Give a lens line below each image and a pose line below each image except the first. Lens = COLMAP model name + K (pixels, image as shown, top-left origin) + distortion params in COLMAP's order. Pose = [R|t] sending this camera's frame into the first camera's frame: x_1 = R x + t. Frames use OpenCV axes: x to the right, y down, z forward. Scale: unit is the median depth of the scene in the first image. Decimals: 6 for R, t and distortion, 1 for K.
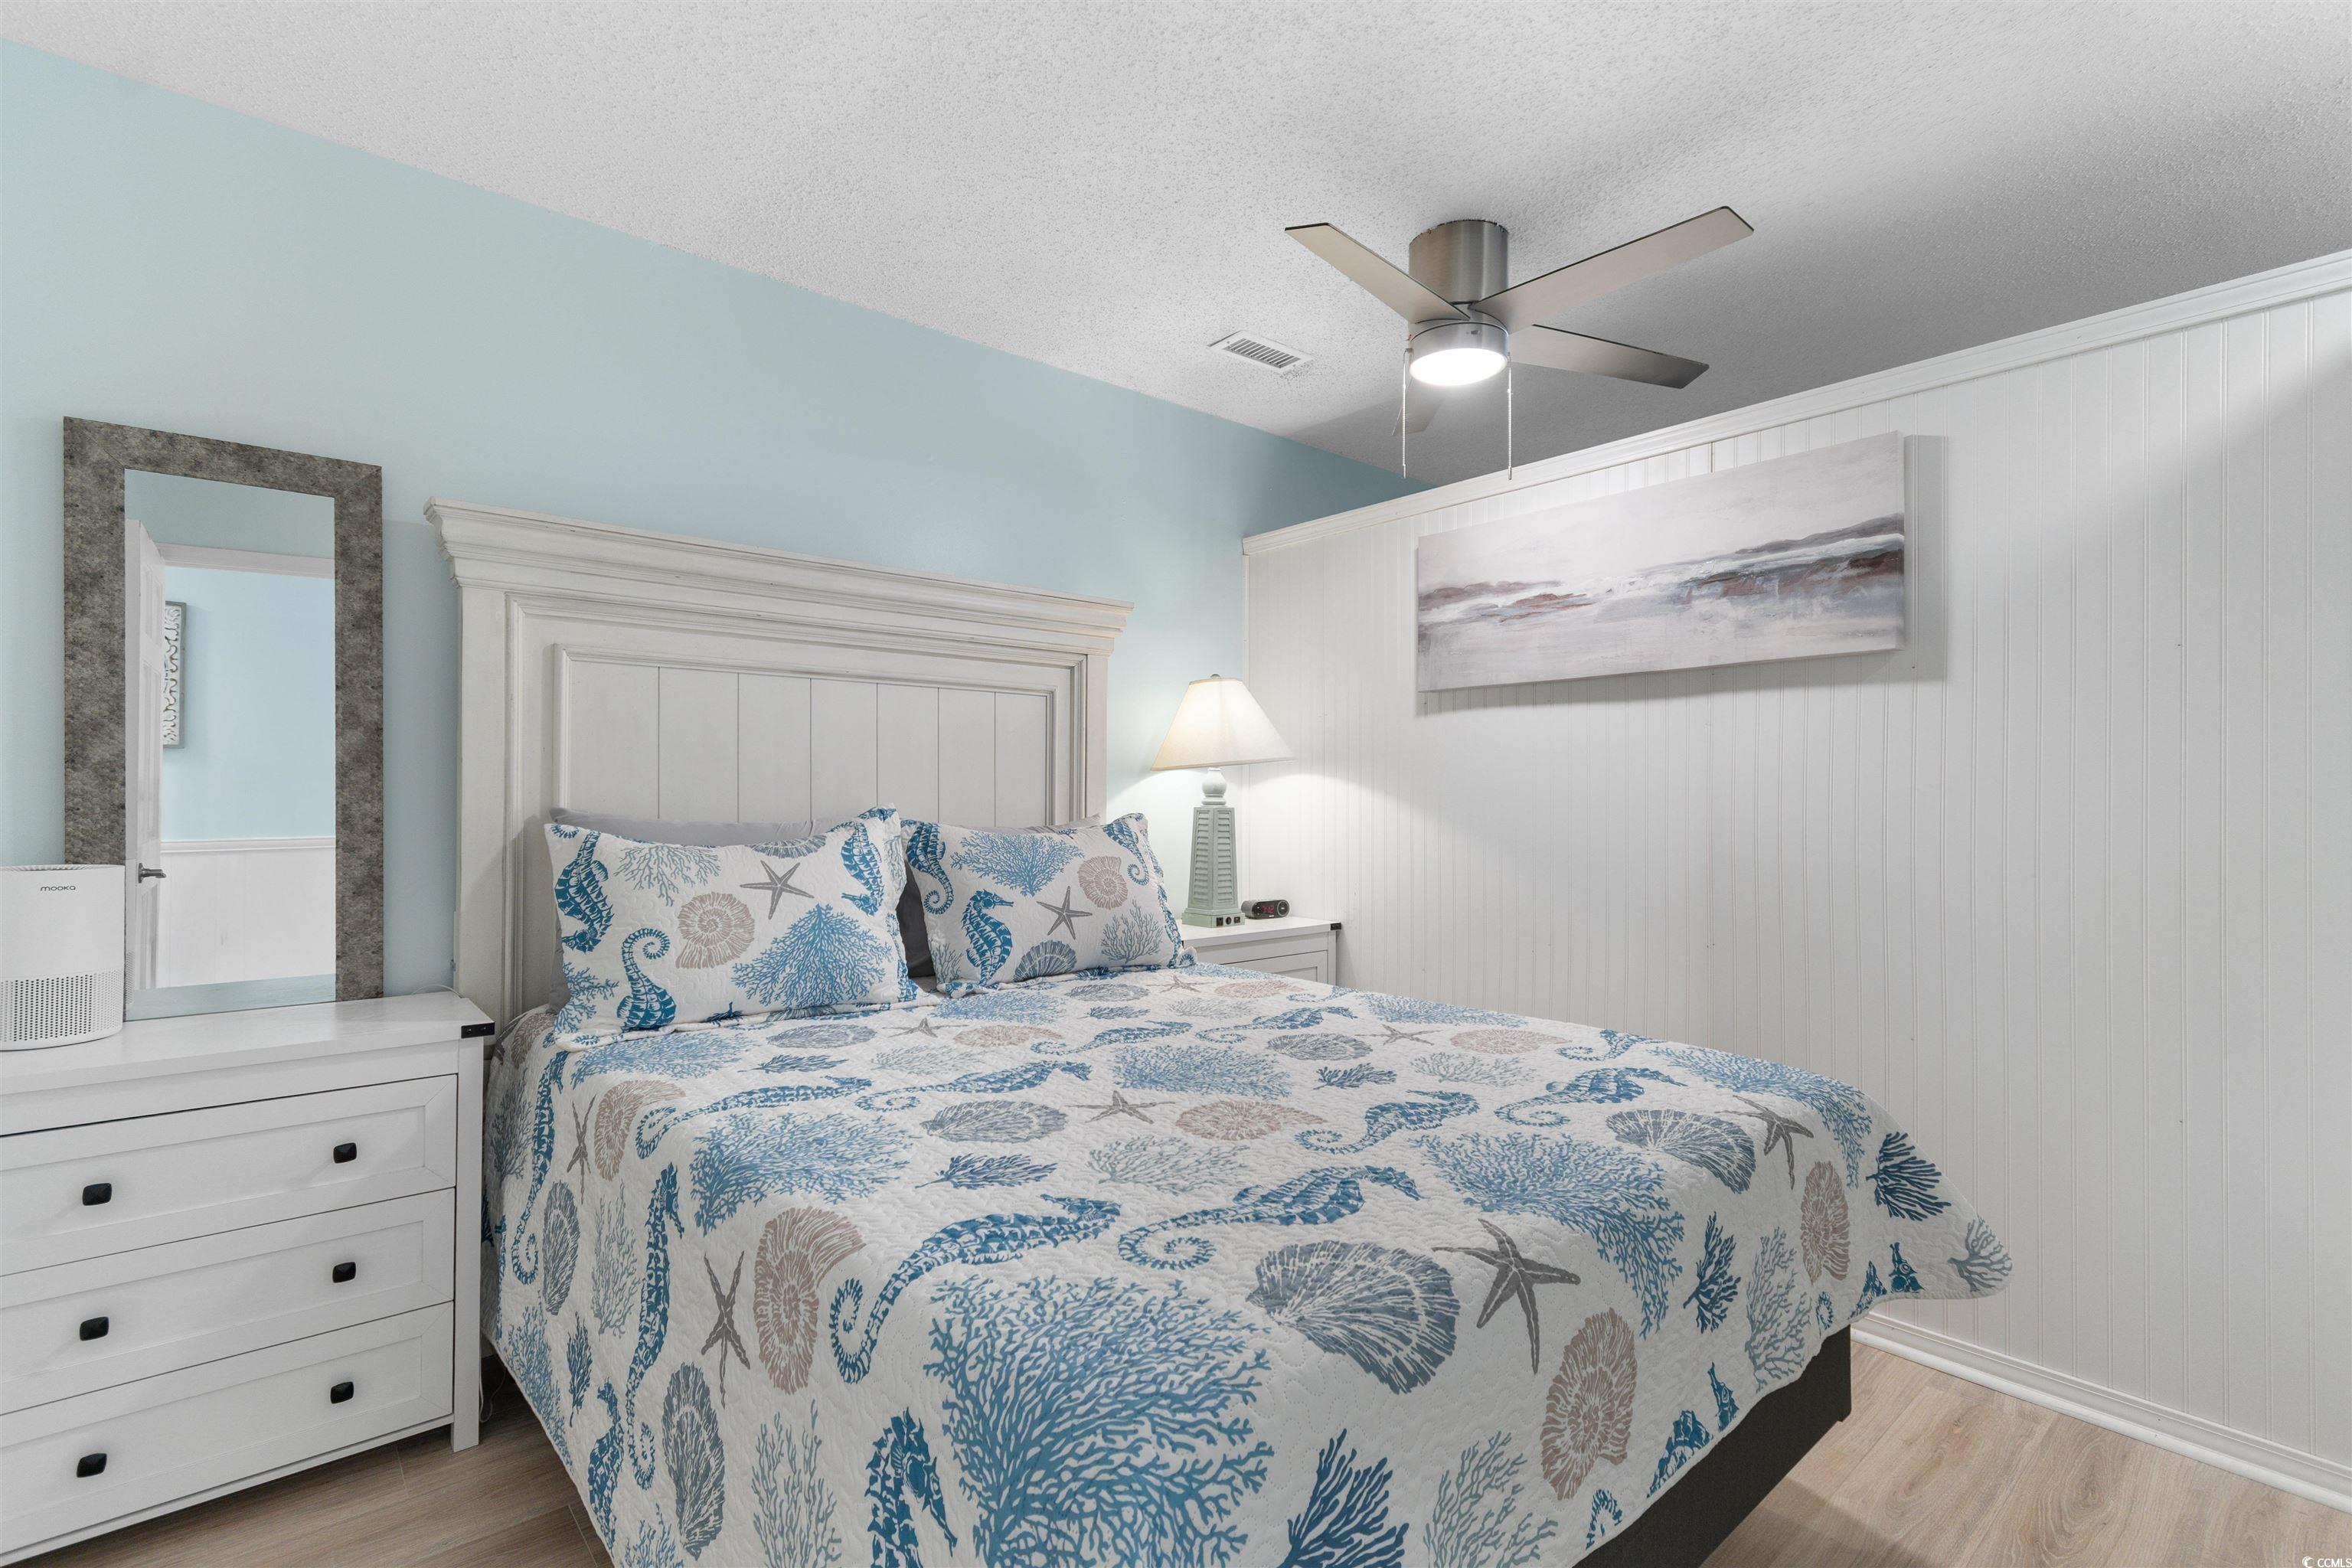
lens RADIAL K [[1058.7, 0, 1199.8], [0, 1058.7, 826.6], [0, 0, 1]] dist [-0.004040, 0.000095]
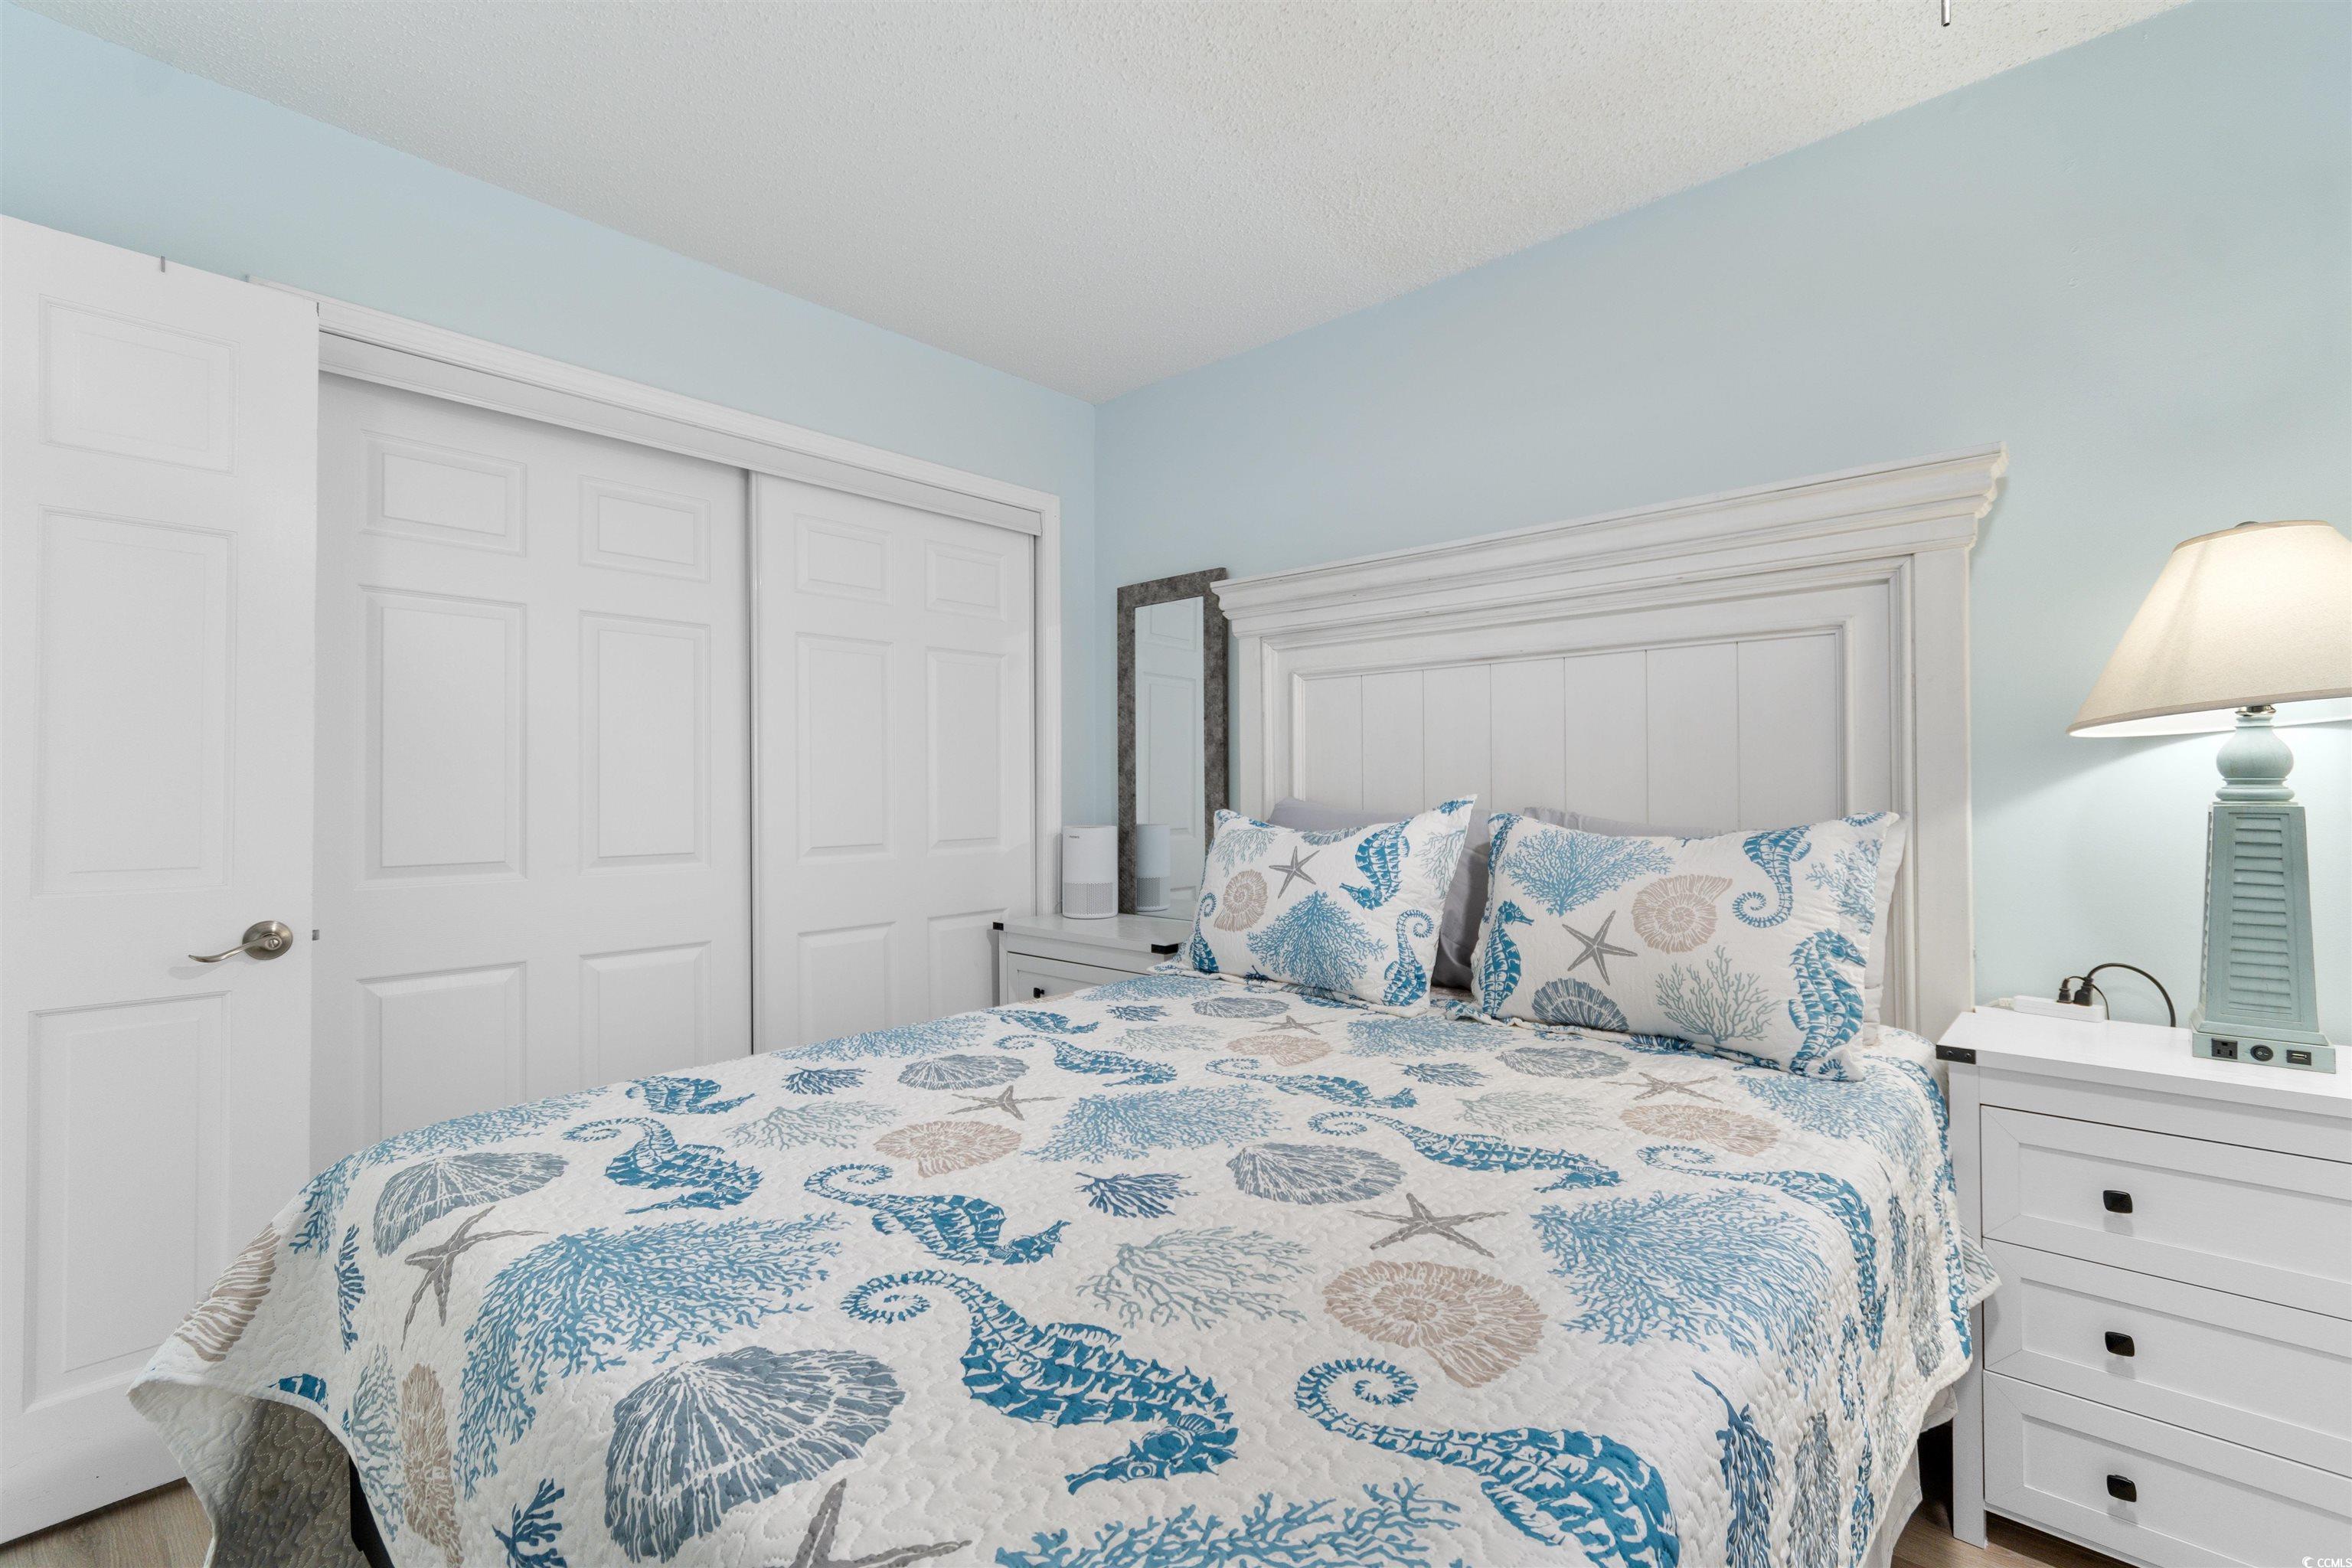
lens RADIAL K [[1042.7, 0, 1177.3], [0, 1042.7, 788.9], [0, 0, 1]] dist [0.004208, -0.000343]
pose [[0.119134, -0.003165, -0.992873, 0.643433], [-0.022982, 0.999718, -0.005944, -0.017726], [0.992612, 0.023526, 0.119027, 0.732641]]
